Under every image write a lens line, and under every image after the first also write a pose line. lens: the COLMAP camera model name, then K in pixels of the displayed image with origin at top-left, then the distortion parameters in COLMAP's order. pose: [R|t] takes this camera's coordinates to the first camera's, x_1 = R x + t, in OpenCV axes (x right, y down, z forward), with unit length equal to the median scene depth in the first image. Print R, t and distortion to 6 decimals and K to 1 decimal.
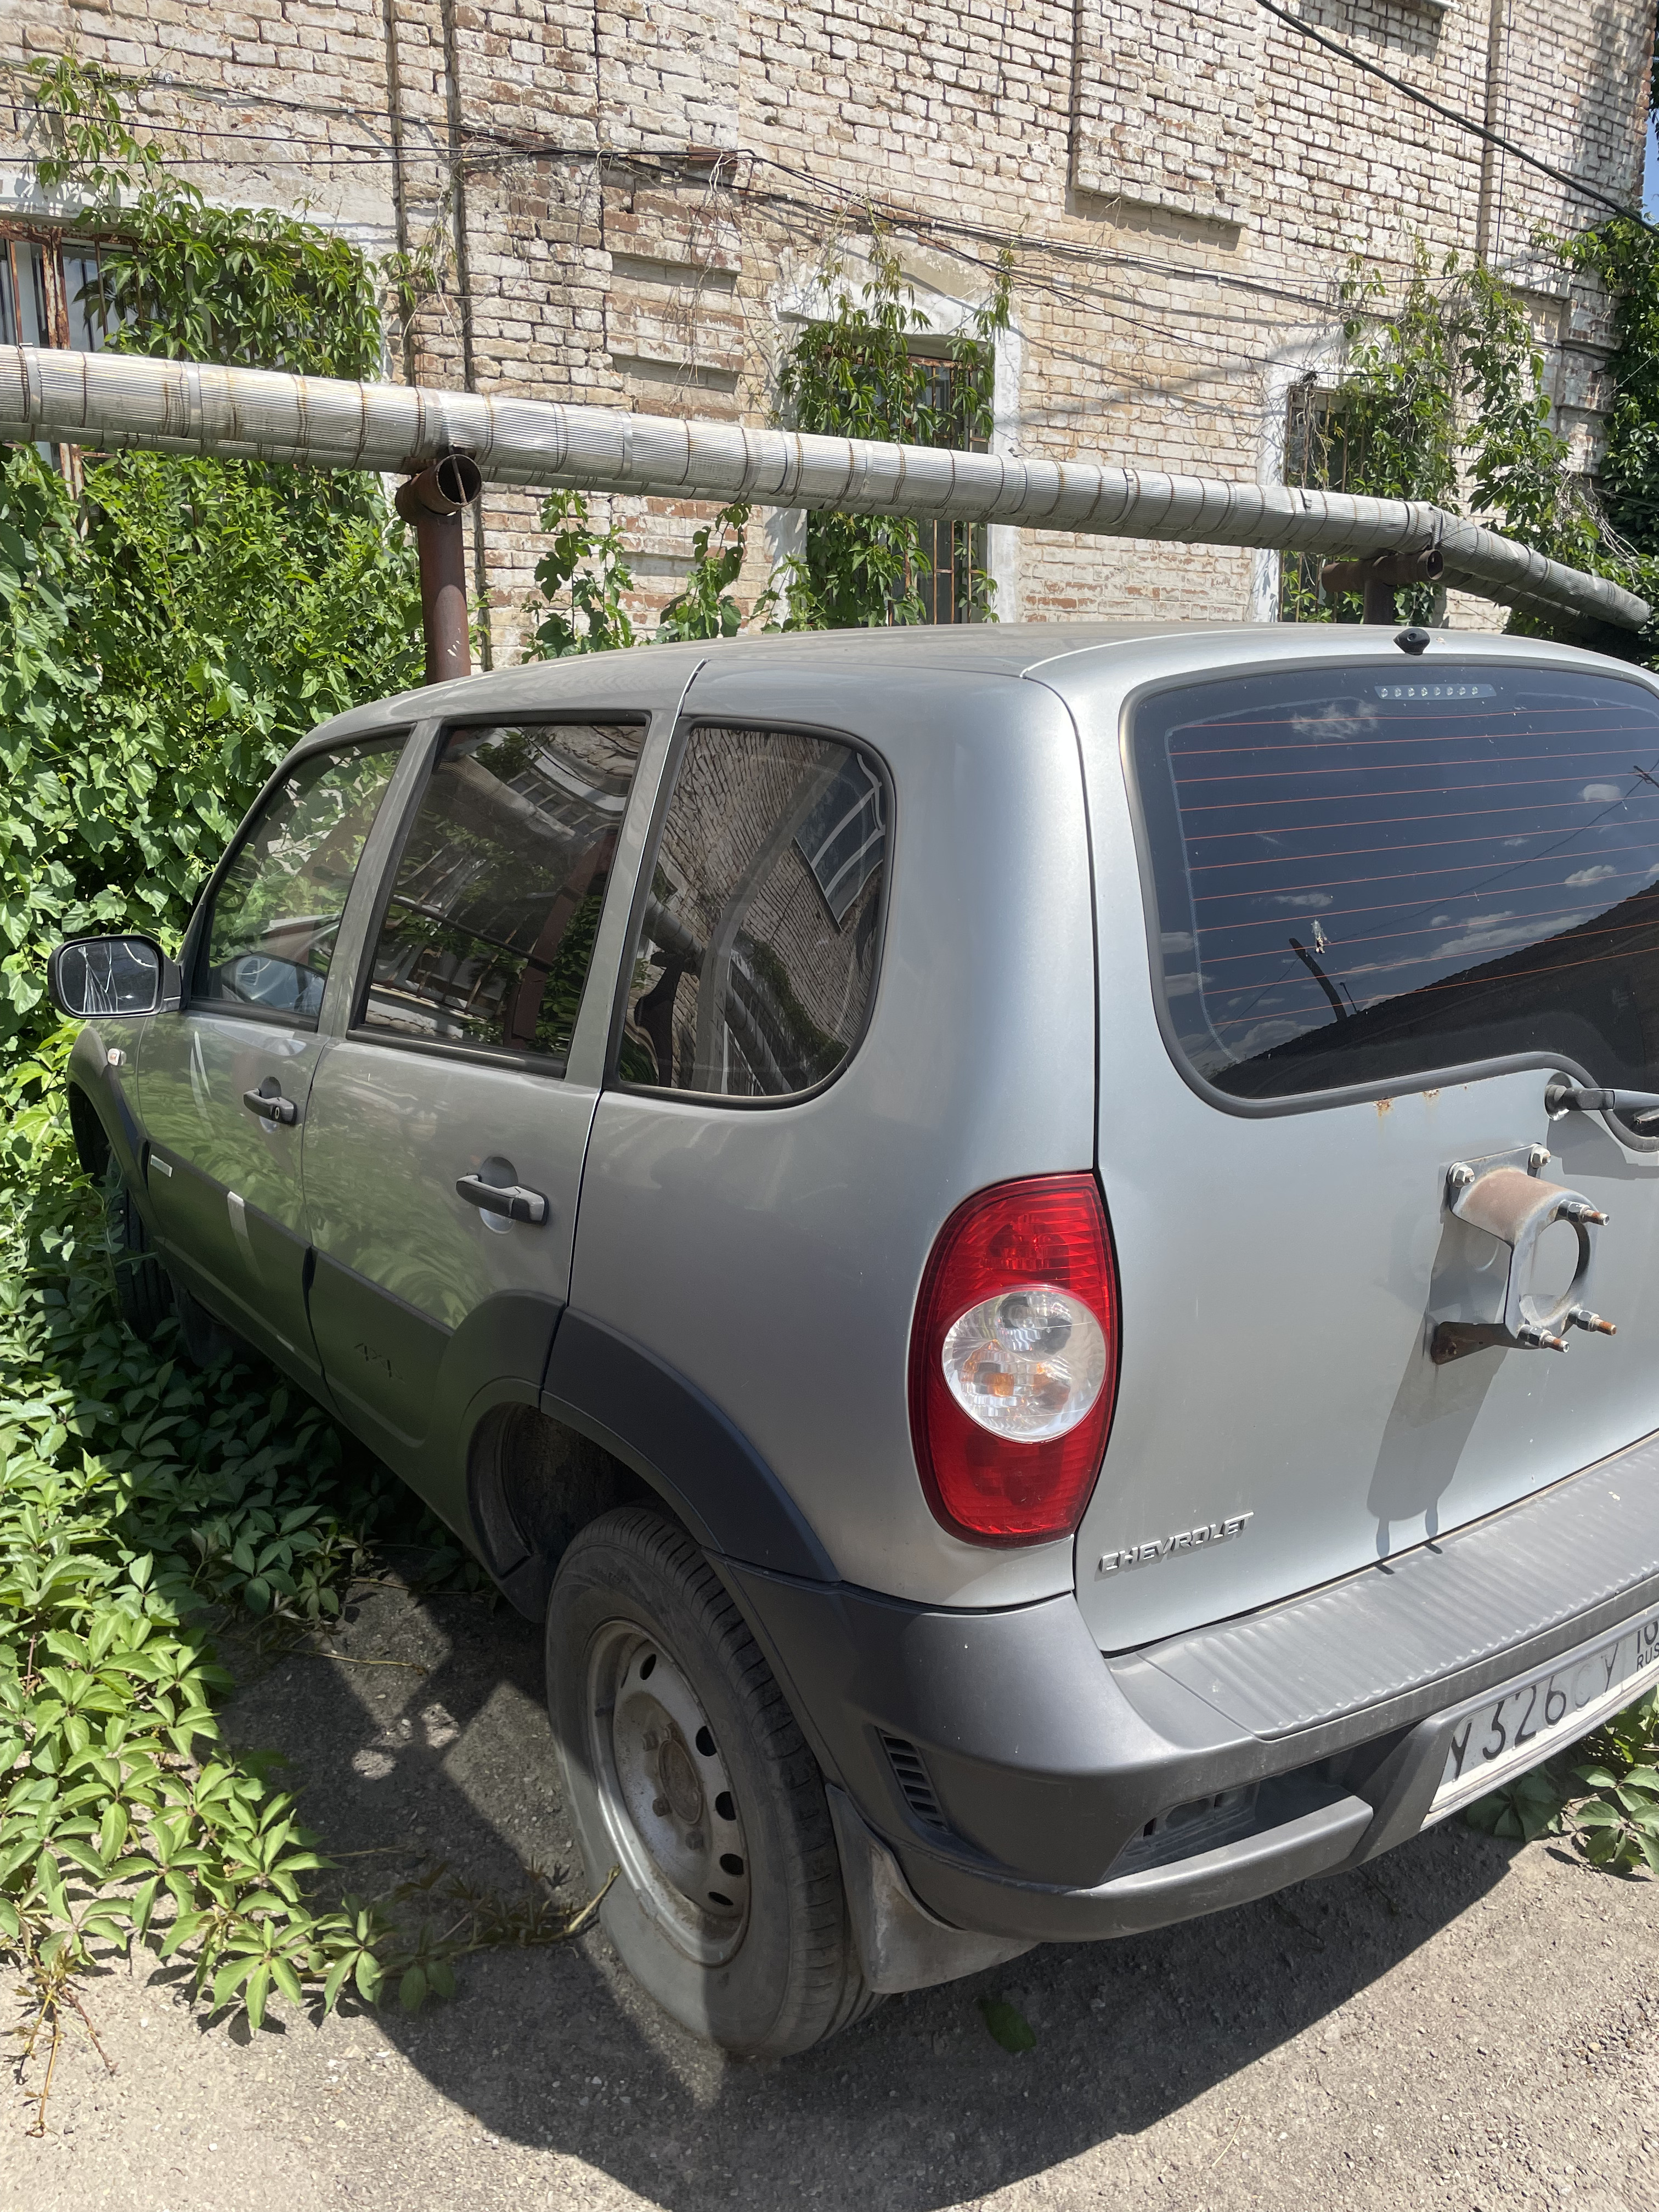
lens RADIAL K [[1735.2, 0, 818.8], [0, 1735.2, 1105.2], [0, 0, 1]] dist [0.121929, -0.153304]
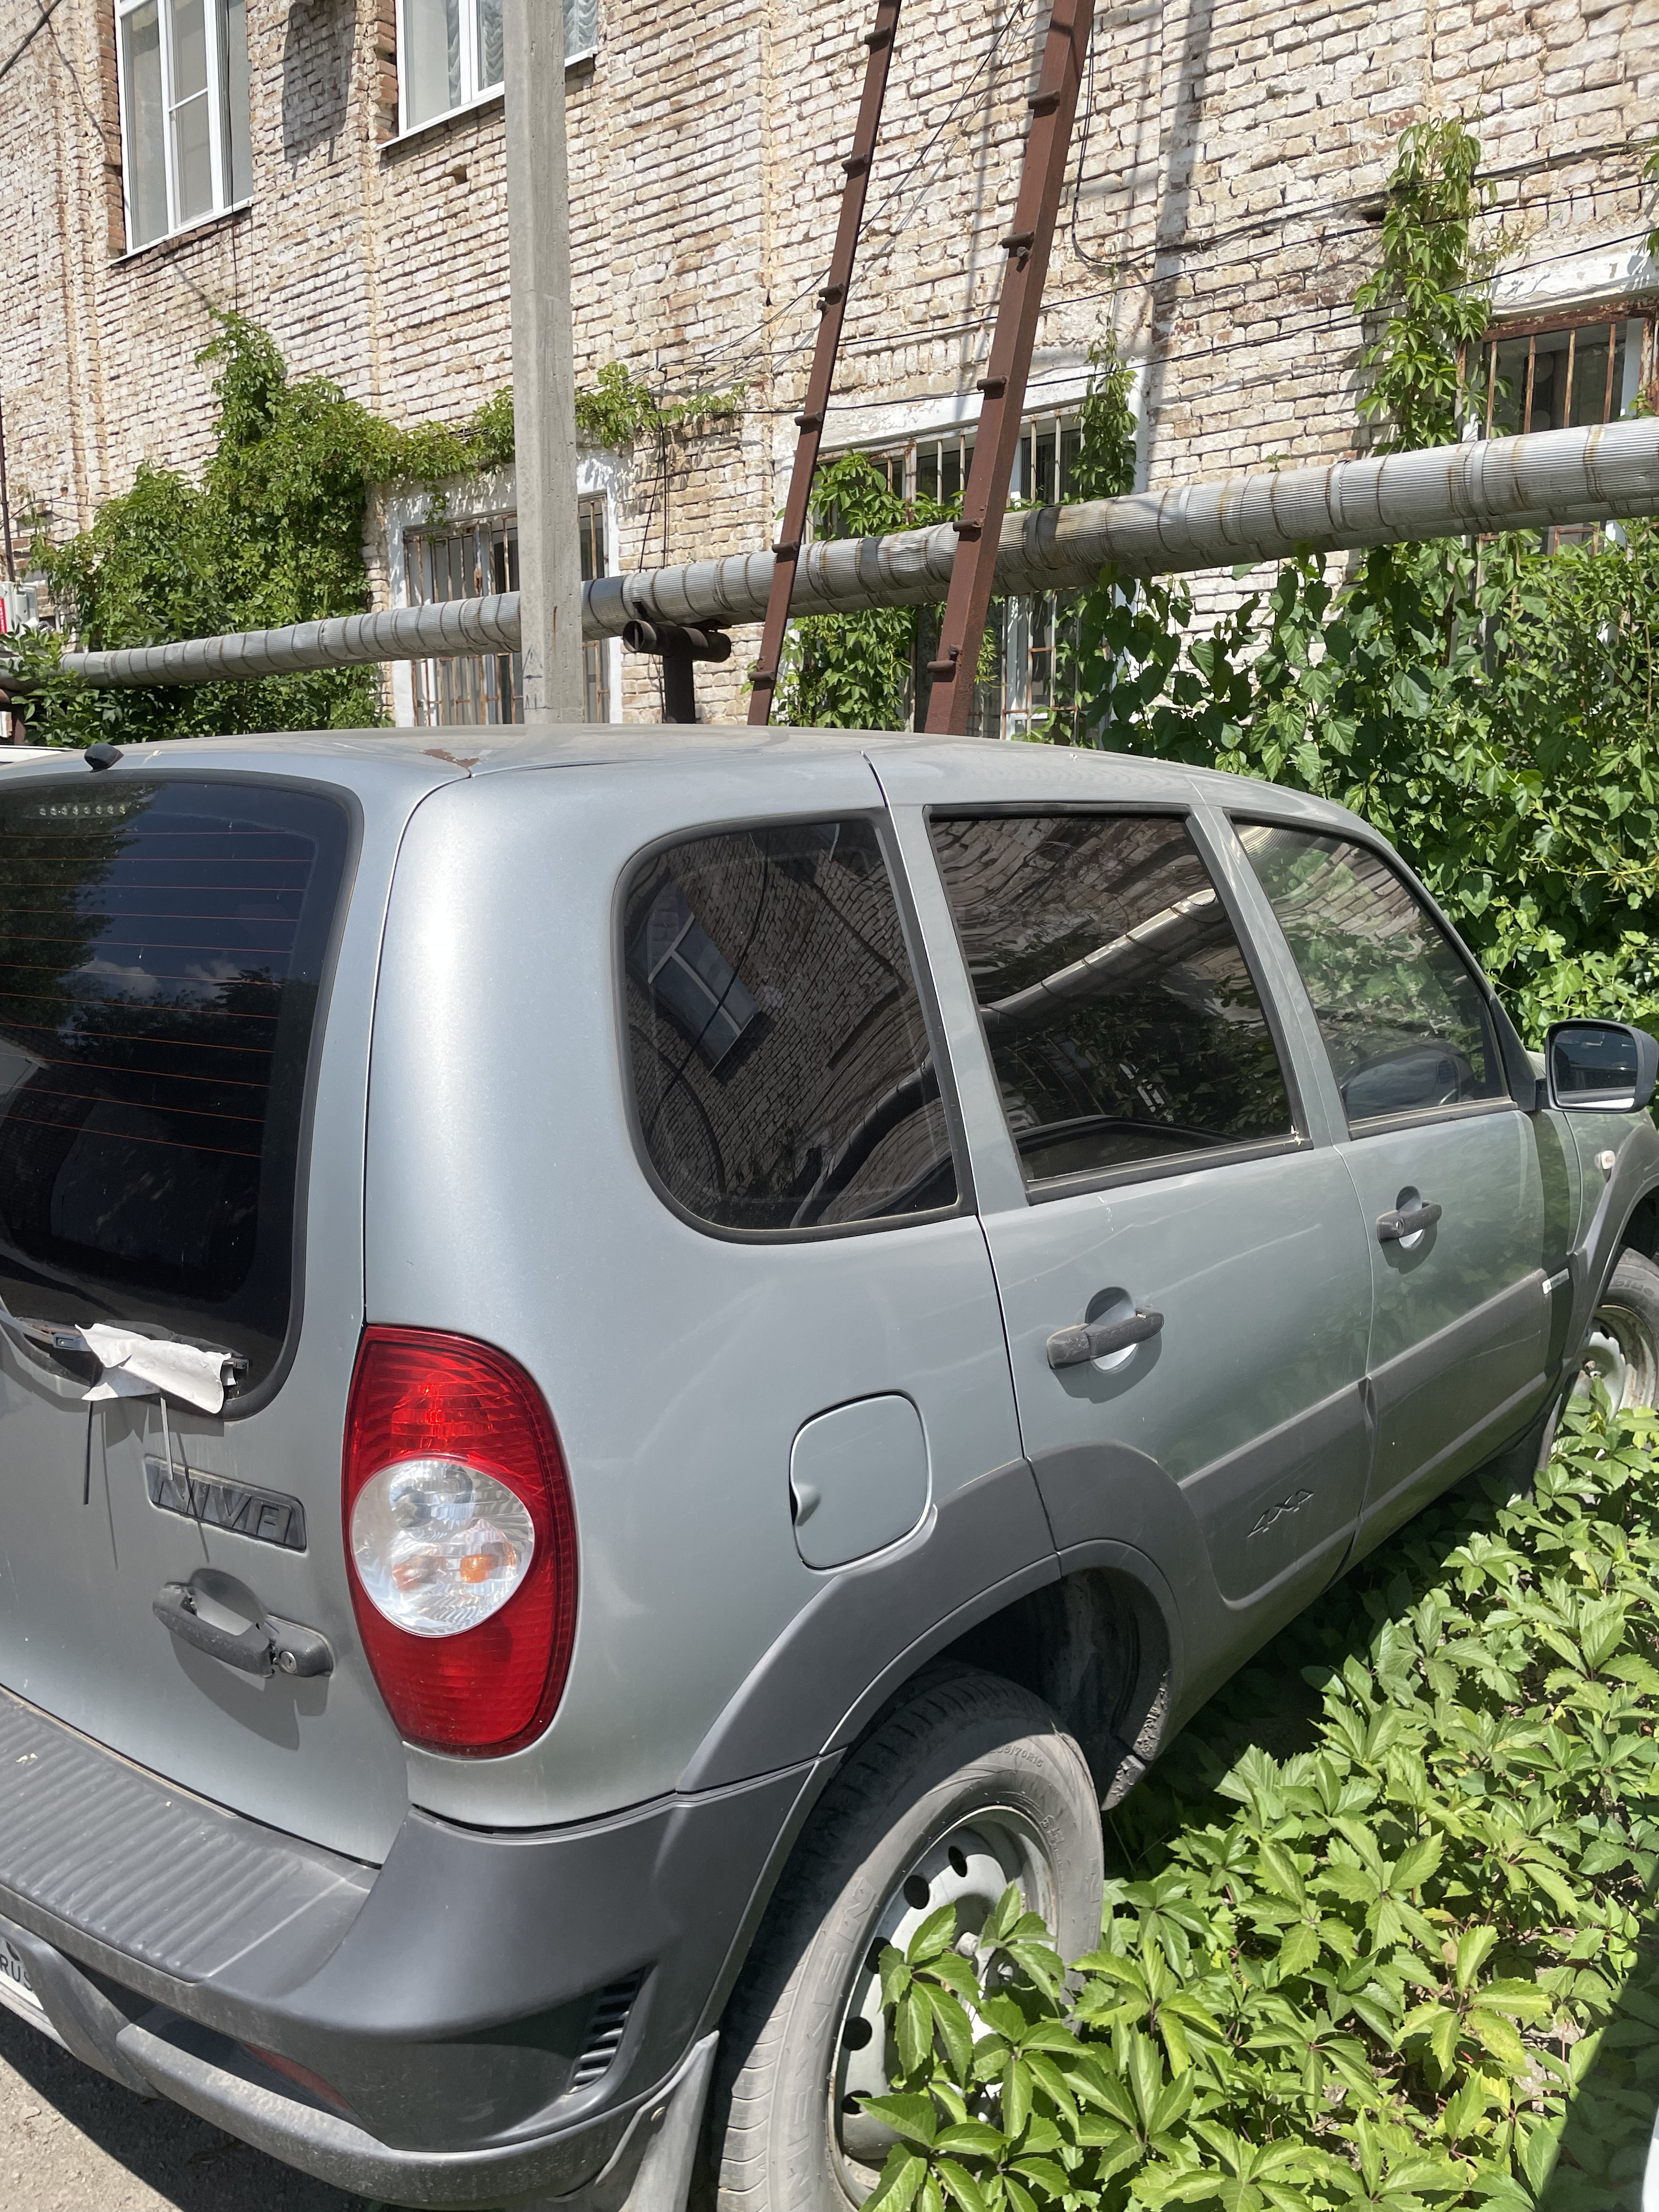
lens RADIAL K [[1735.2, 0, 818.8], [0, 1735.2, 1105.2], [0, 0, 1]] dist [0.121929, -0.153304]
pose [[0.274771, 0.170857, -0.946207, 0.393022], [-0.201599, 0.972449, 0.117053, -0.075161], [0.940138, 0.158591, 0.301646, 0.307078]]
